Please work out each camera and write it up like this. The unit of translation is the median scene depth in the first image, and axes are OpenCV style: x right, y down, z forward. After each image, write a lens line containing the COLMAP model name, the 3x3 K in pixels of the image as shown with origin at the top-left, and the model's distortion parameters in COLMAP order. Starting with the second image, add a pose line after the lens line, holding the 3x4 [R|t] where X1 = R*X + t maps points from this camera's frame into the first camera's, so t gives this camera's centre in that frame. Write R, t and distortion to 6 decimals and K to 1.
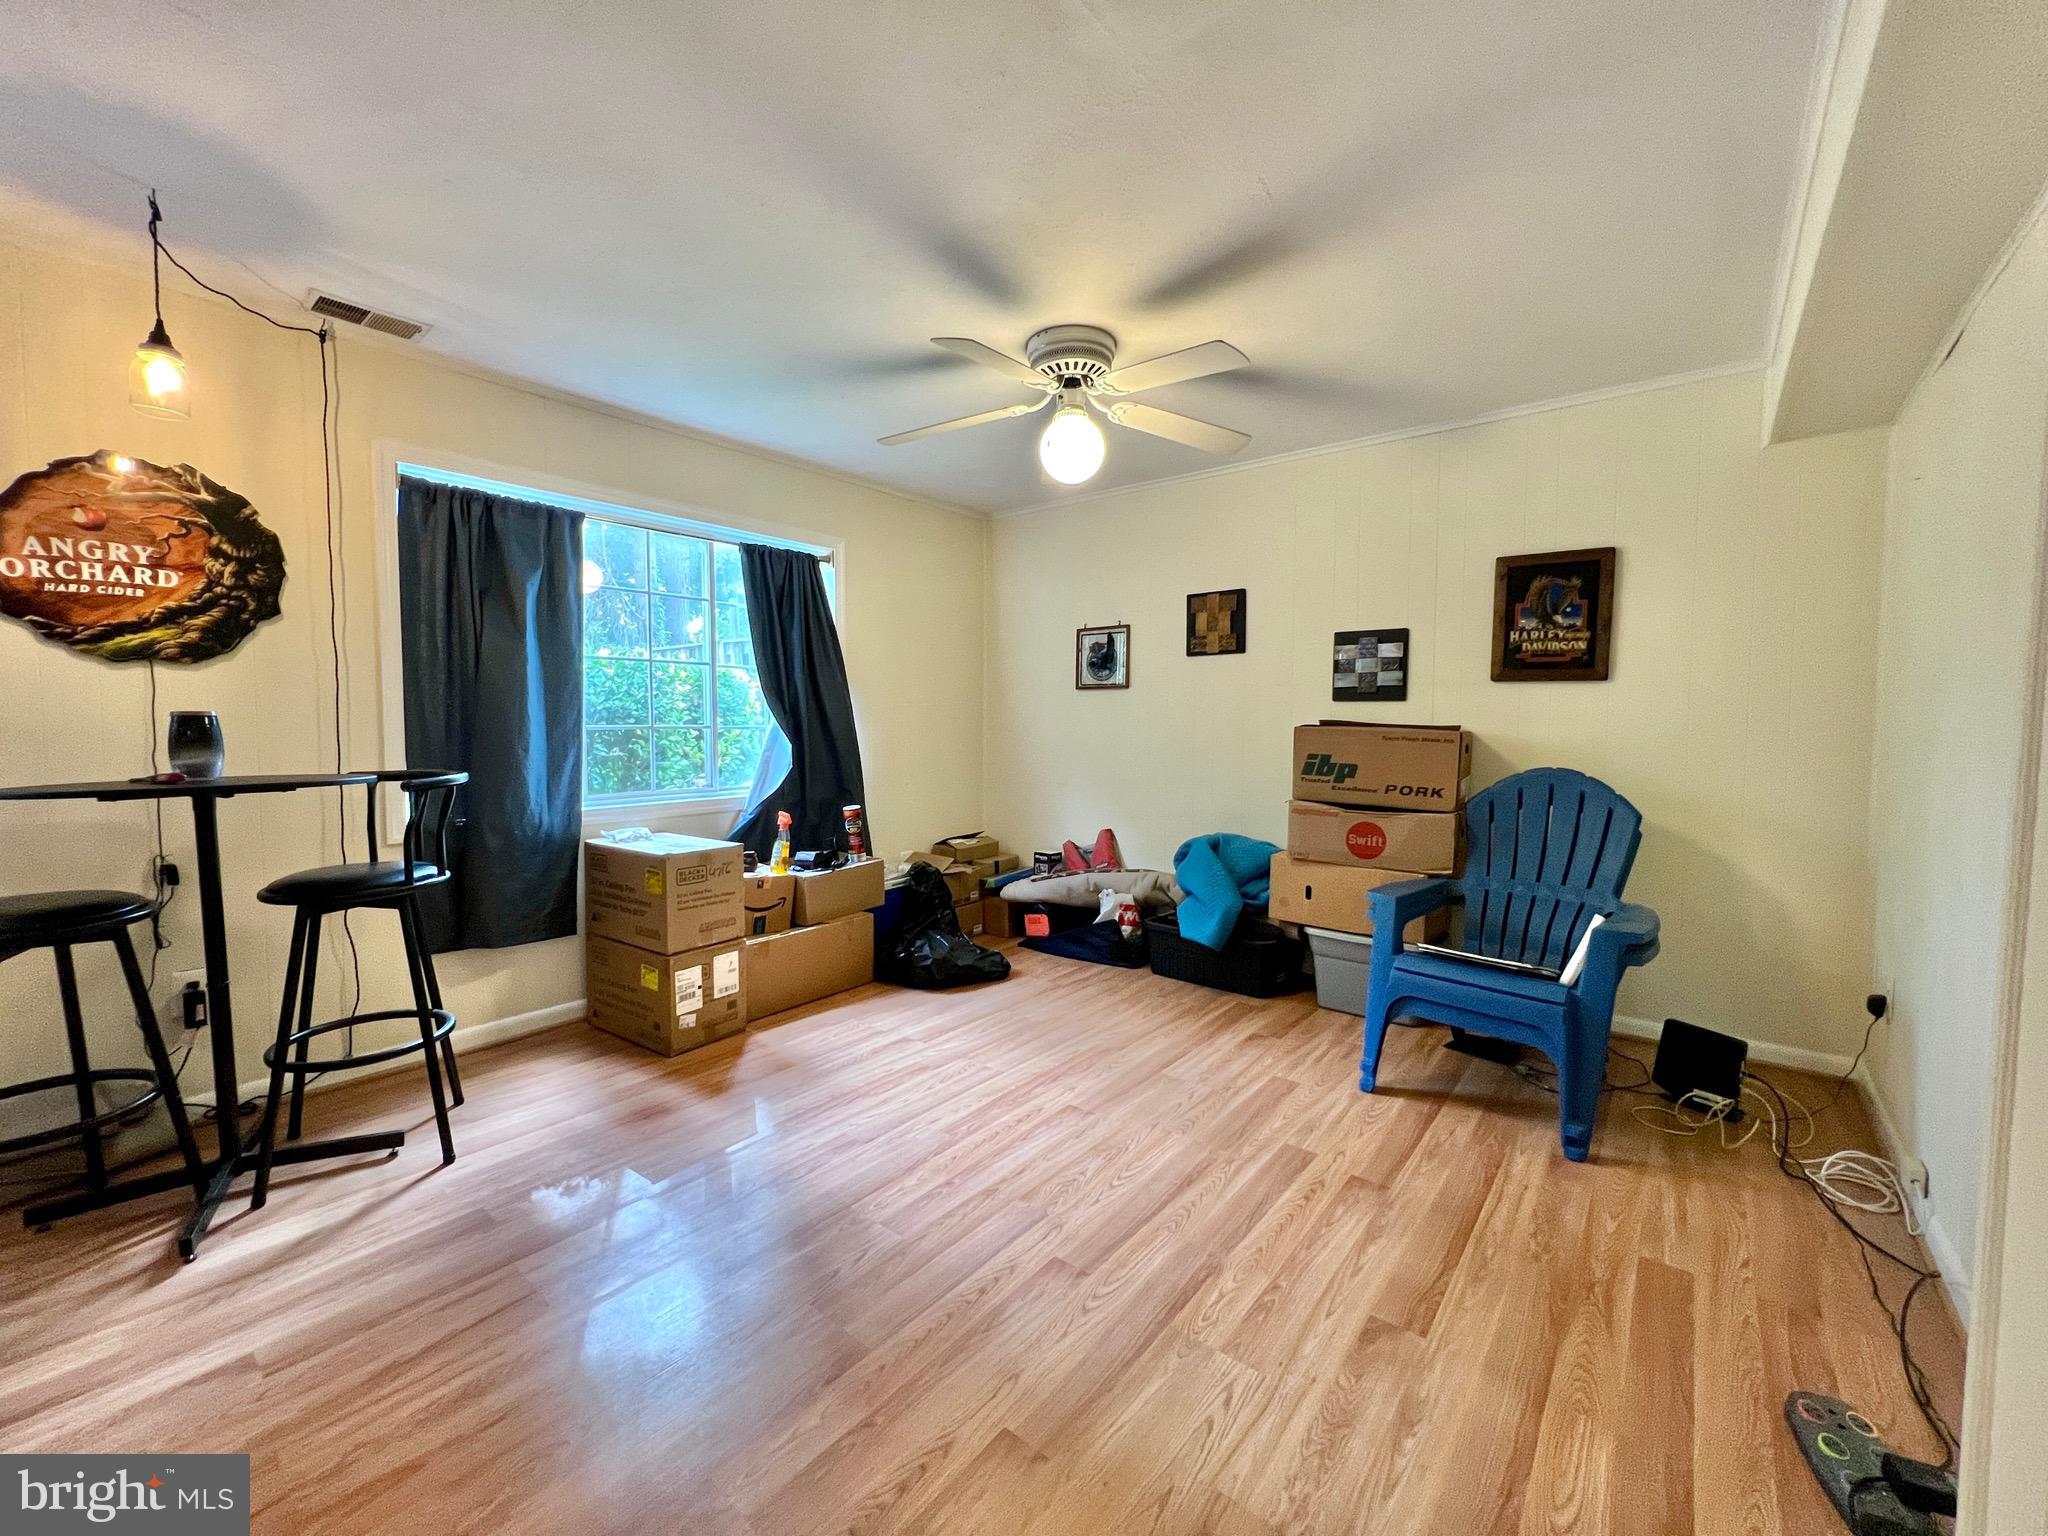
lens RADIAL K [[819.7, 0, 1017.2], [0, 819.7, 761.7], [0, 0, 1]] dist [-0.002201, 0.000269]
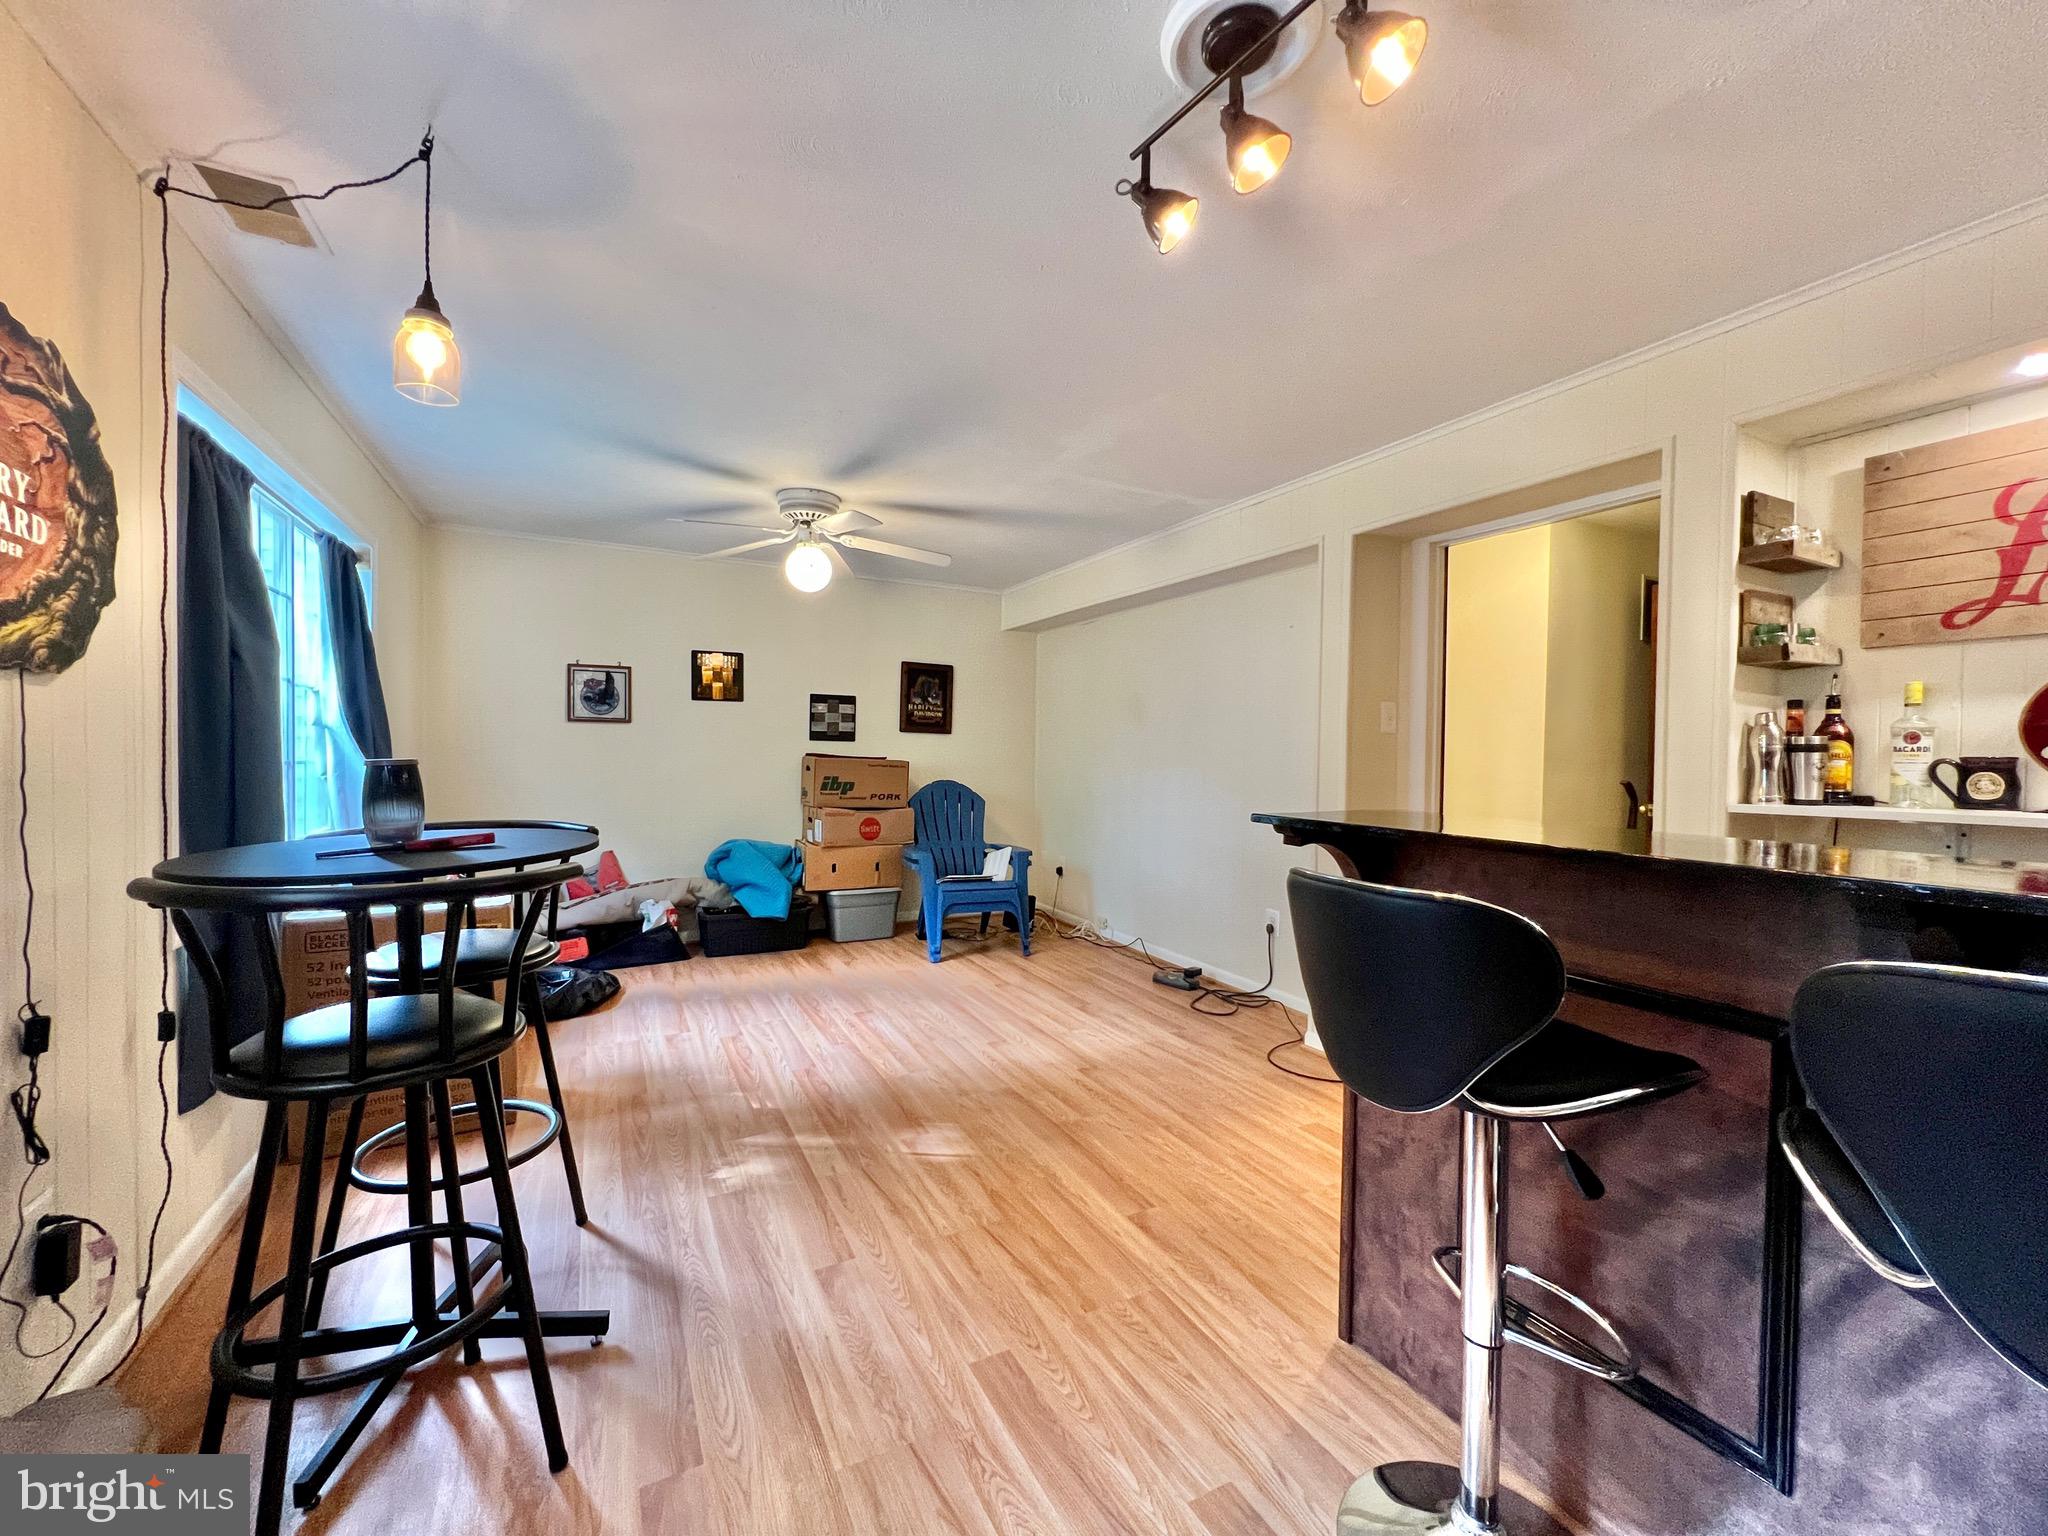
lens RADIAL K [[819.7, 0, 1017.2], [0, 819.7, 761.7], [0, 0, 1]] dist [-0.002201, 0.000269]
pose [[0.396254, -0.010601, 0.918080, -0.934966], [0.030555, 0.999532, -0.001646, -0.024818], [-0.917633, 0.028704, 0.396392, 0.089605]]
